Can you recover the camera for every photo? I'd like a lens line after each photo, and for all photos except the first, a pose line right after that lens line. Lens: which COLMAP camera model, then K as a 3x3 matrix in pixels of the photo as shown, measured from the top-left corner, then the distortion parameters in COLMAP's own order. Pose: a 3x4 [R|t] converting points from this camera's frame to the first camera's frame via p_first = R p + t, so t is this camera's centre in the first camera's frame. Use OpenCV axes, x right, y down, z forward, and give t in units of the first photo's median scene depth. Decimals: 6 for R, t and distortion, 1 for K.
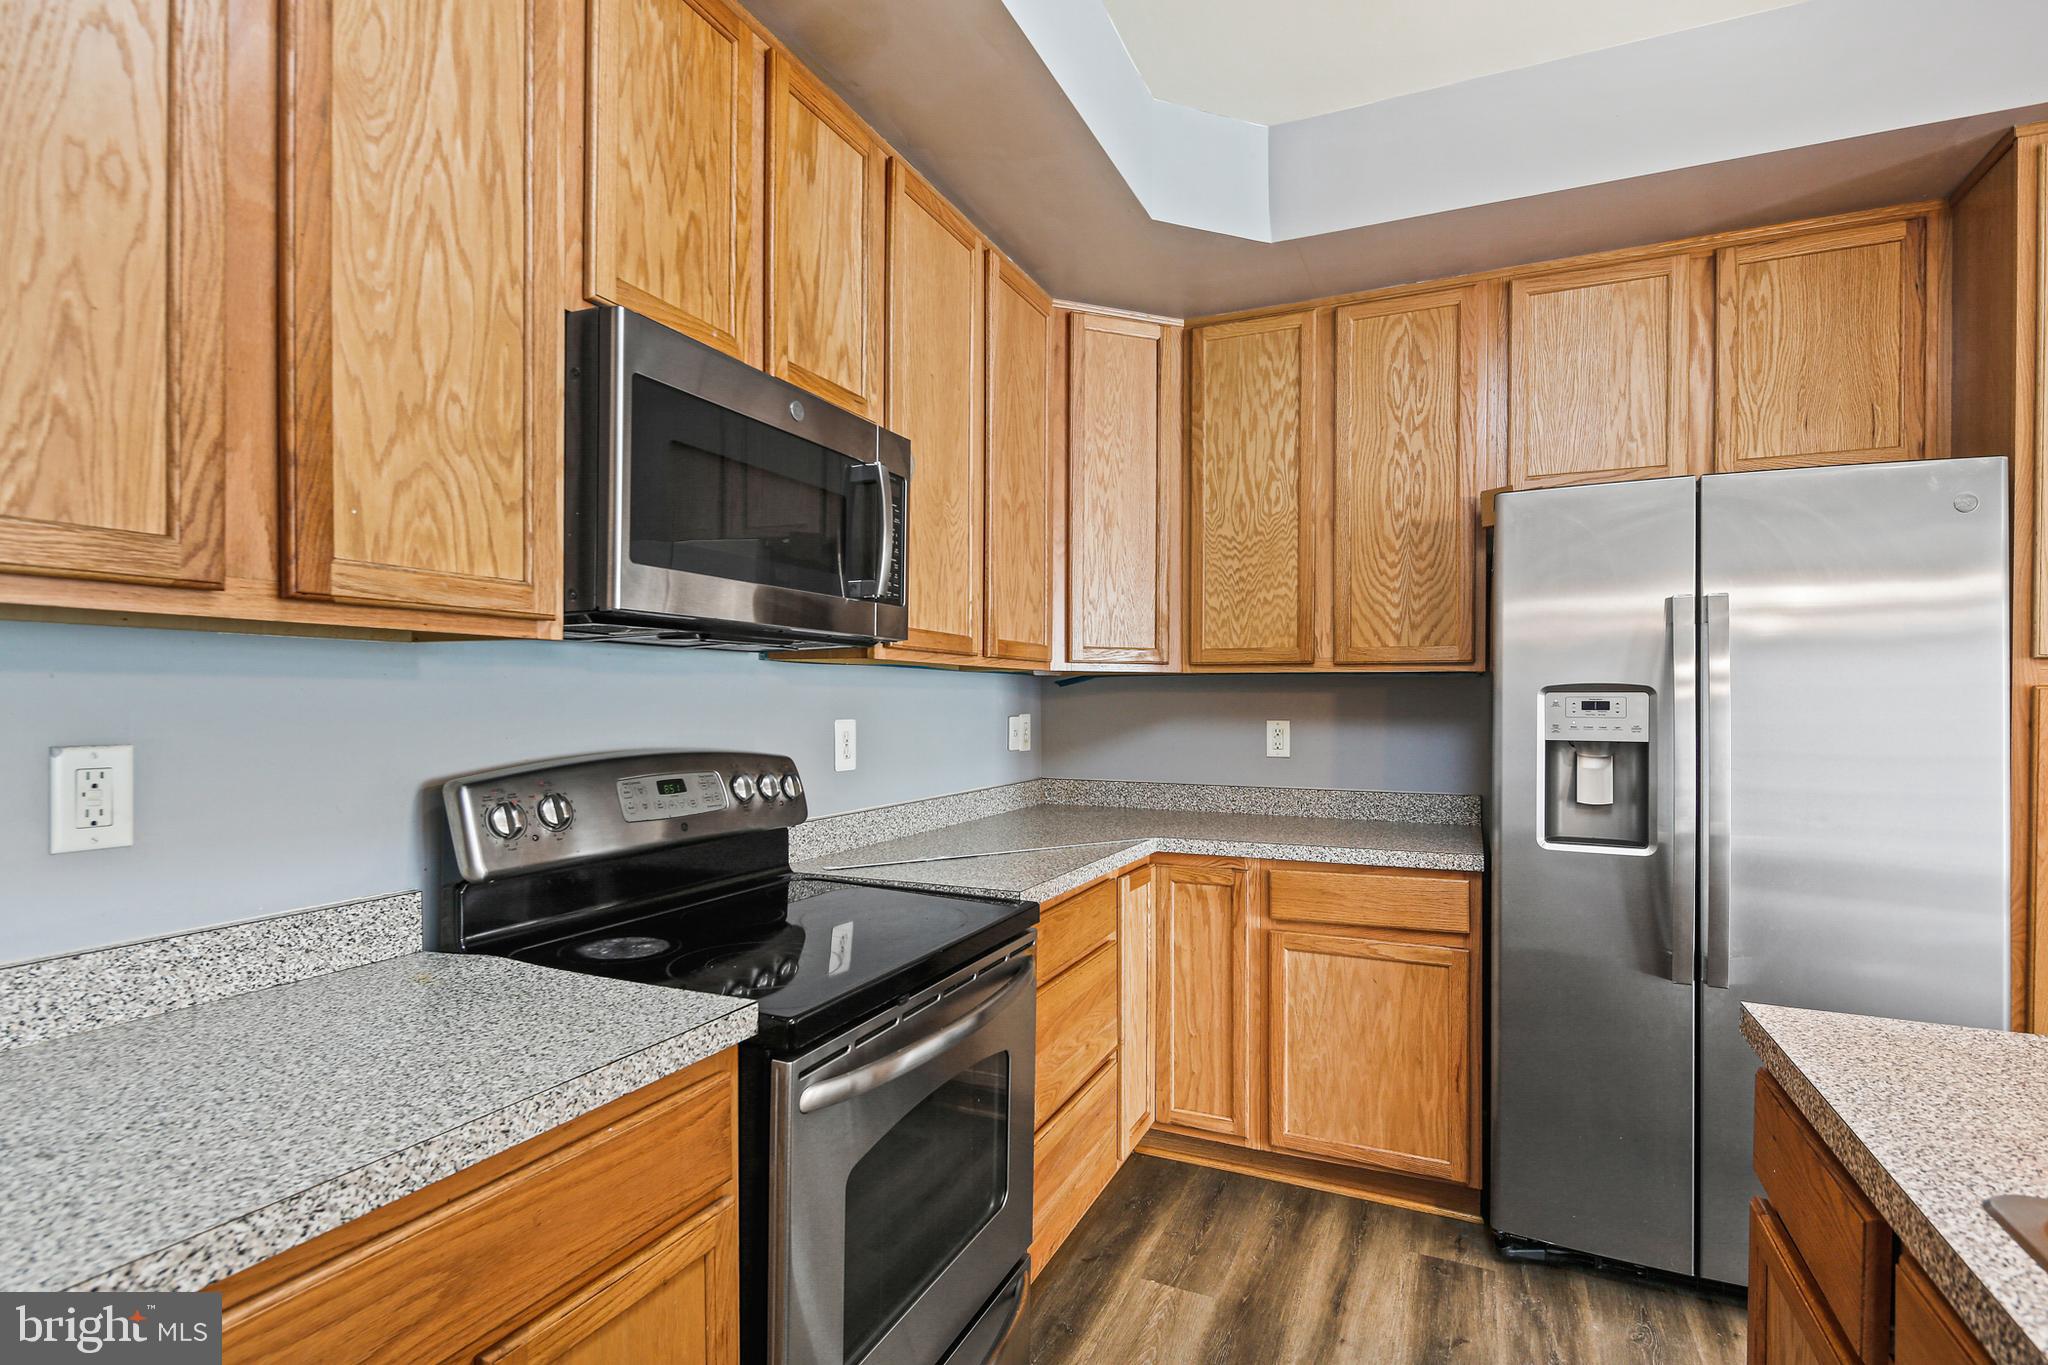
lens RADIAL K [[988.6, 0, 1023.3], [0, 988.6, 704.1], [0, 0, 1]] dist [0.004777, -0.005315]
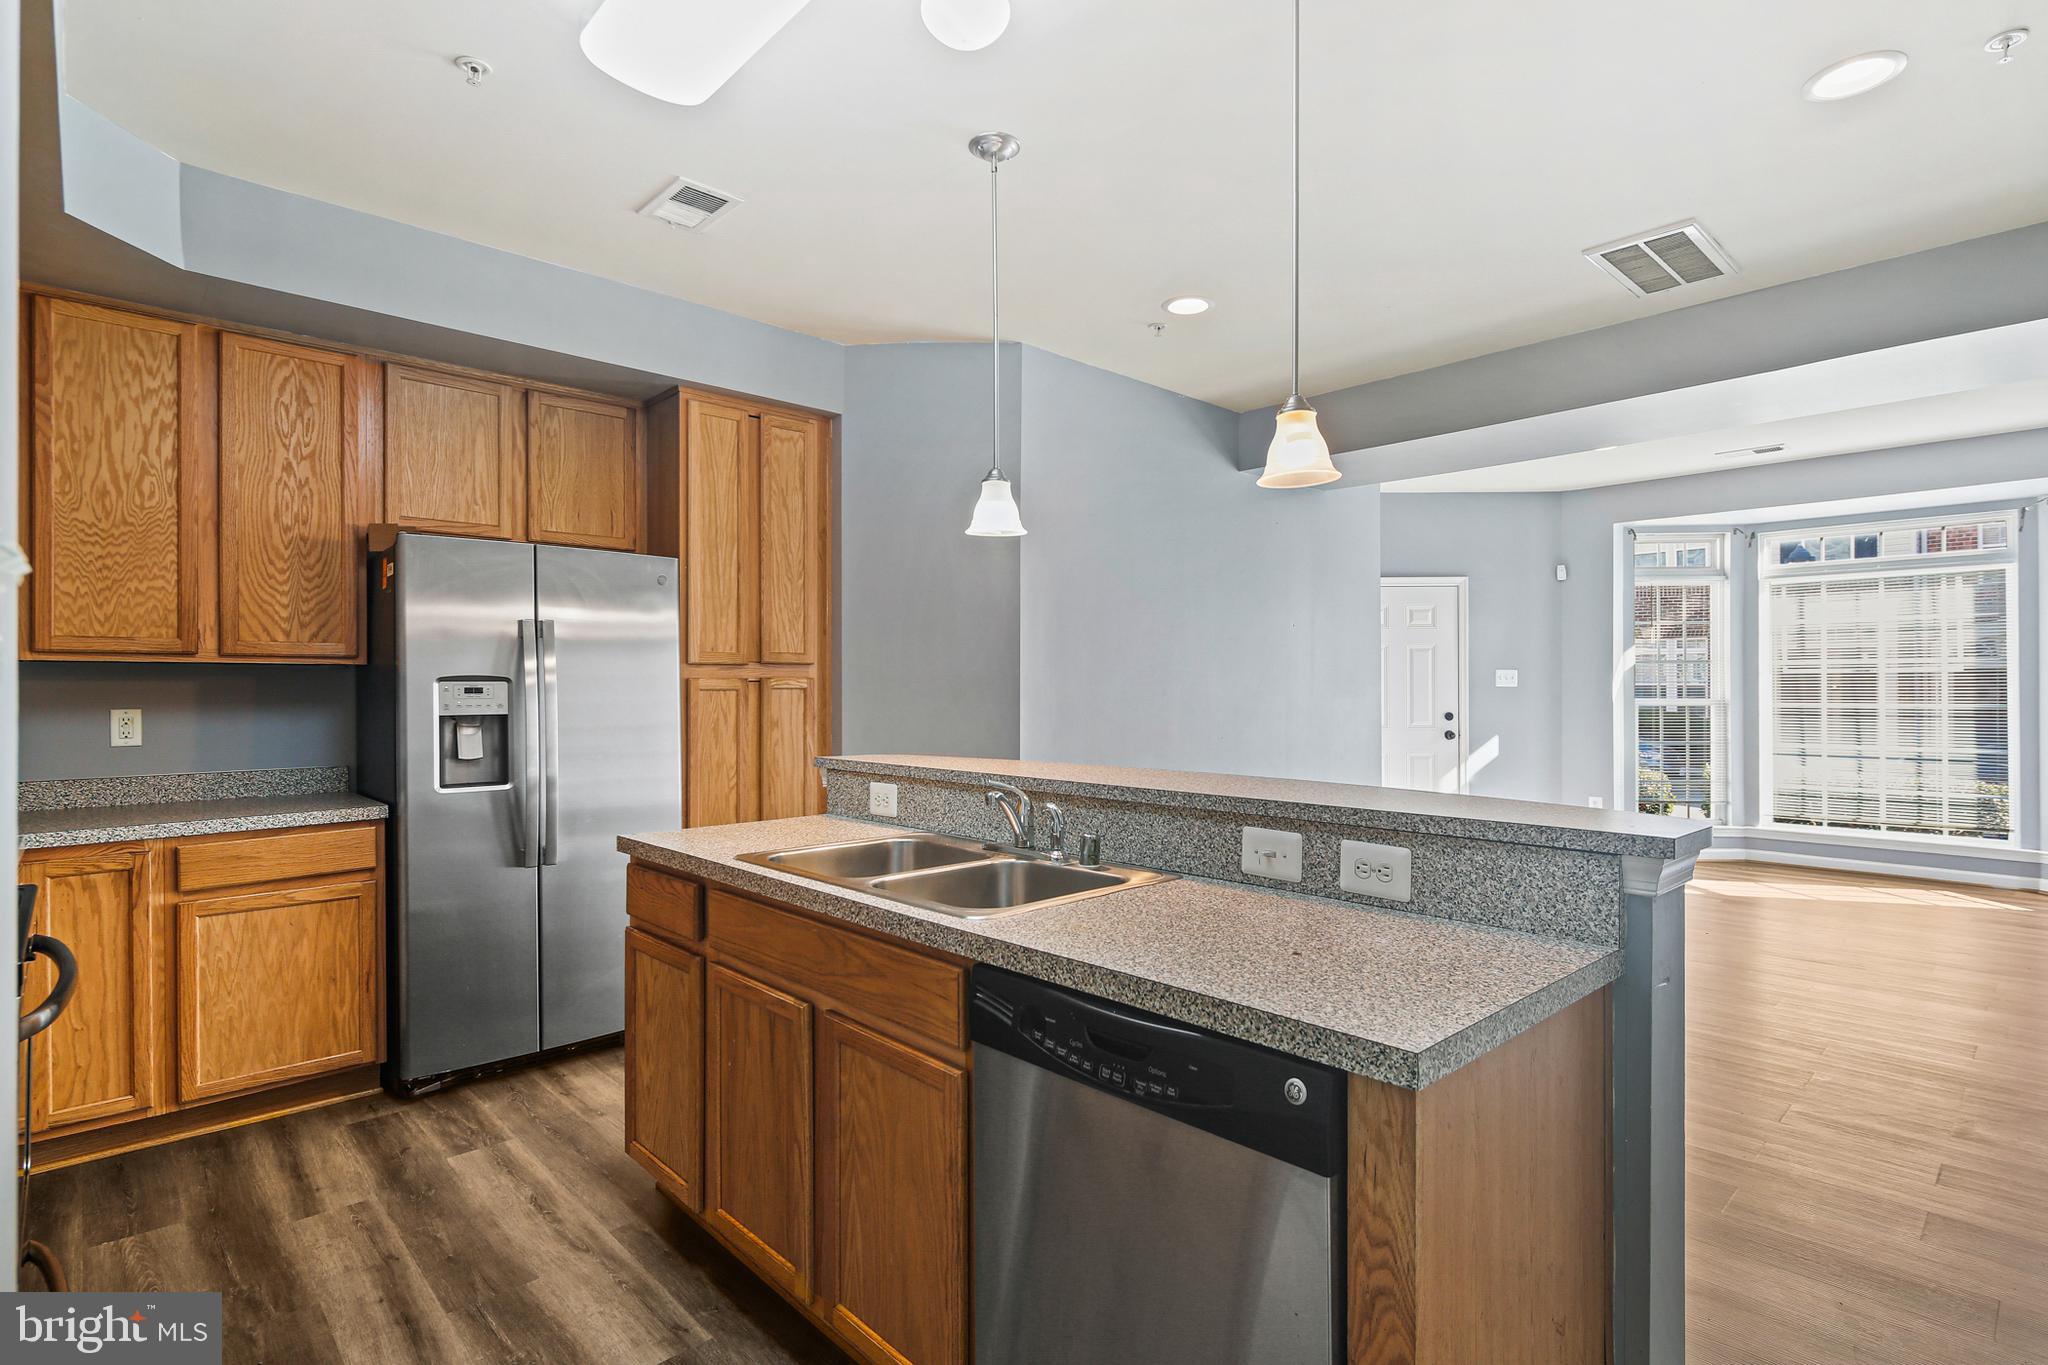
lens RADIAL K [[997.4, 0, 1020.9], [0, 997.4, 684.4], [0, 0, 1]] dist [0.005803, -0.005791]
pose [[0.377222, -0.002968, 0.926118, -0.422610], [0.009026, 0.999959, -0.000472, 0.000214], [-0.926079, 0.008537, 0.377234, -0.266232]]
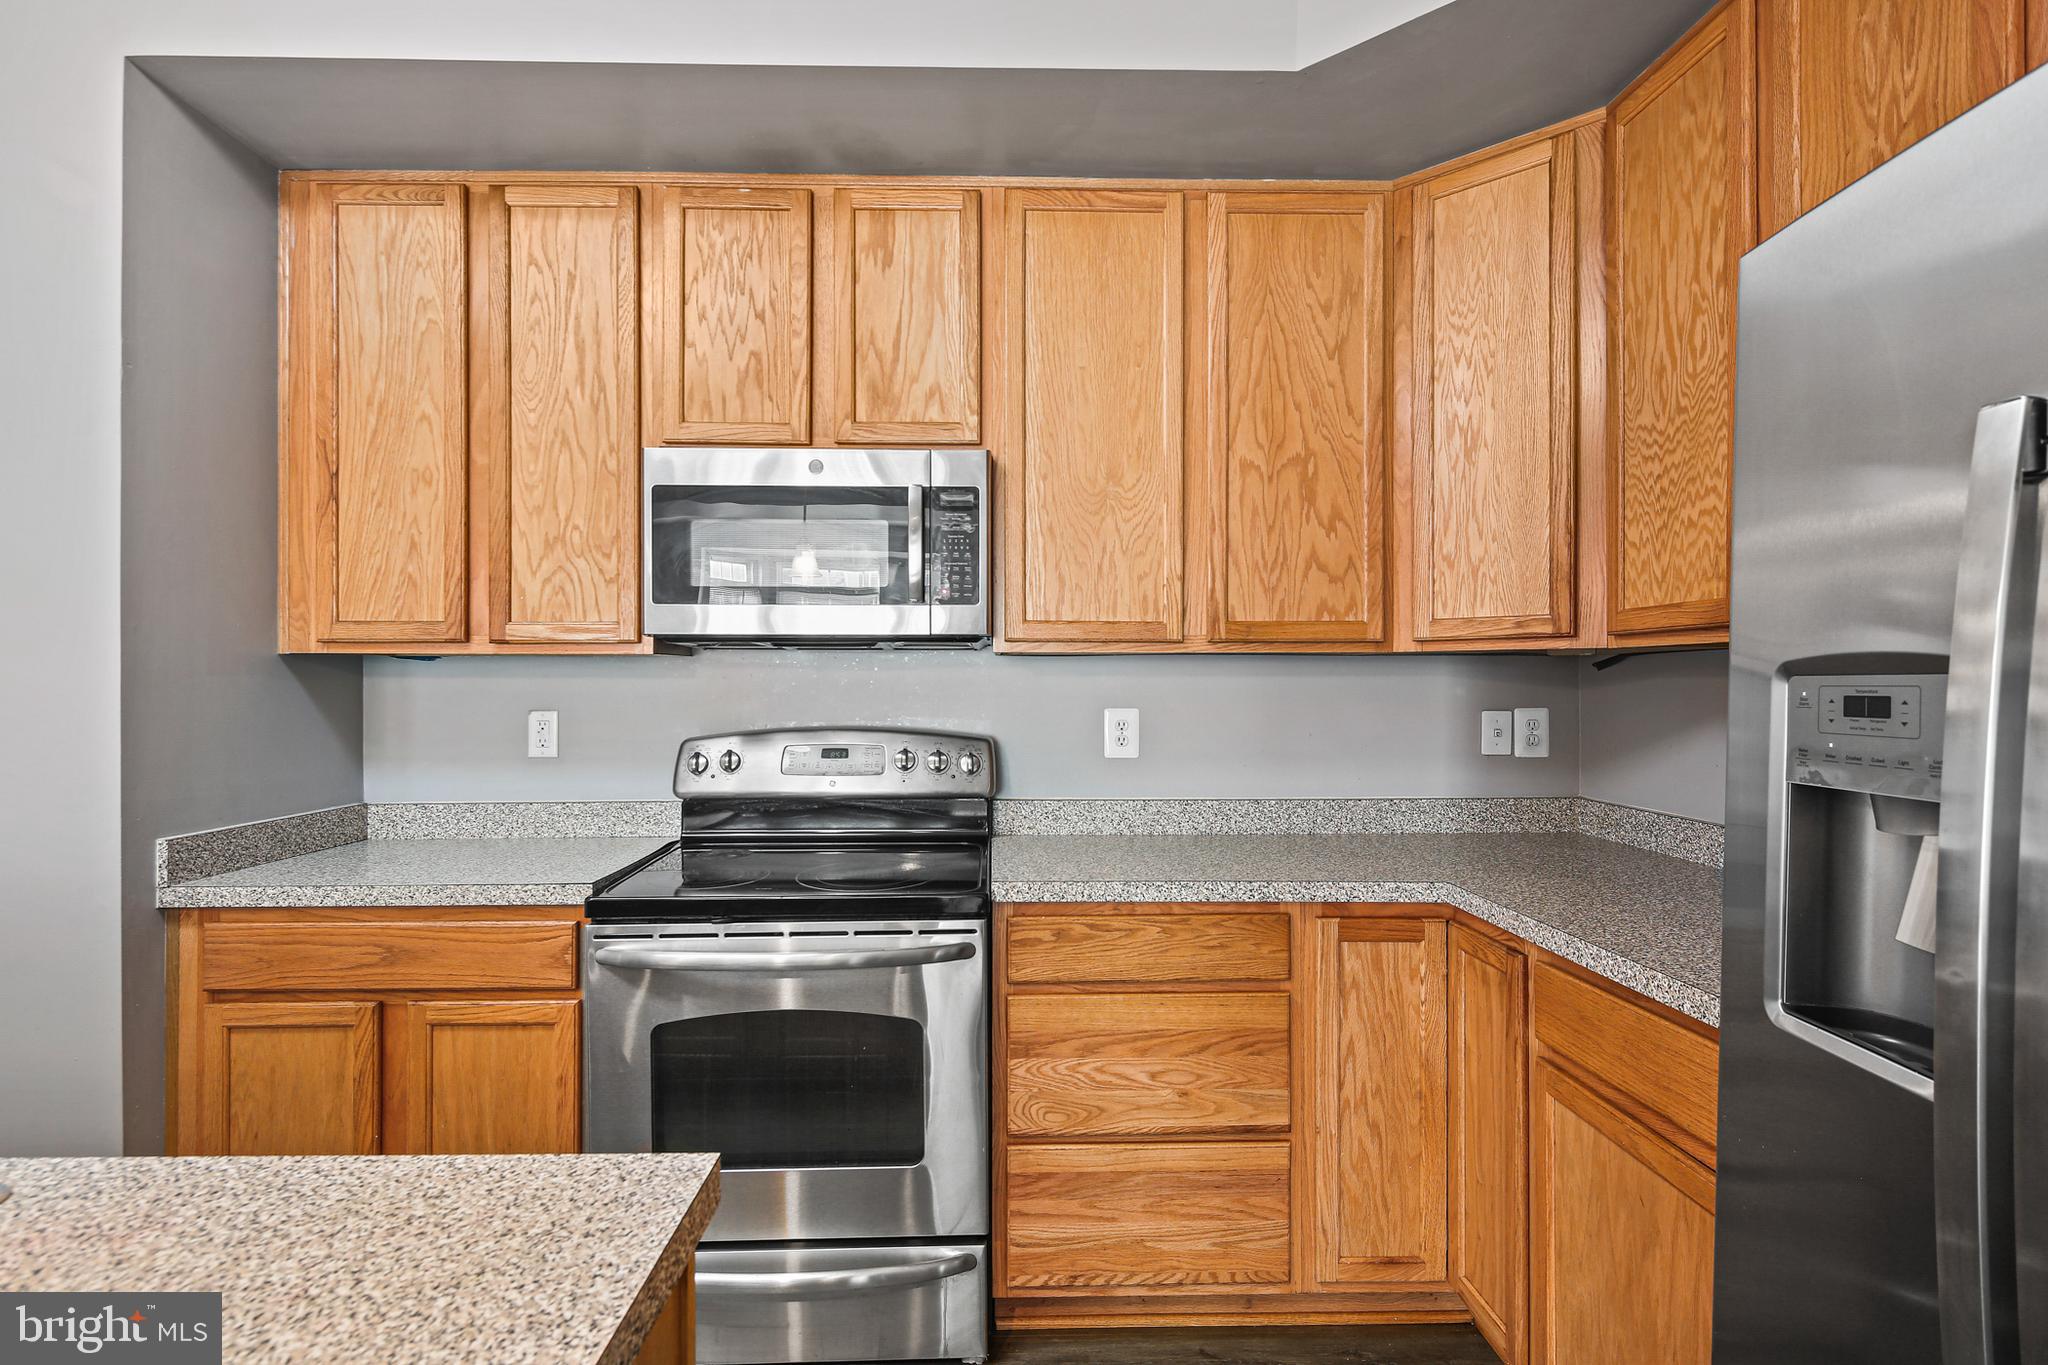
lens RADIAL K [[997.4, 0, 1020.9], [0, 997.4, 684.4], [0, 0, 1]] dist [0.005803, -0.005791]
pose [[0.441723, -0.002130, -0.897149, 0.700356], [-0.002464, 0.999991, -0.003588, -0.005269], [0.897148, 0.003795, 0.441714, 0.439110]]
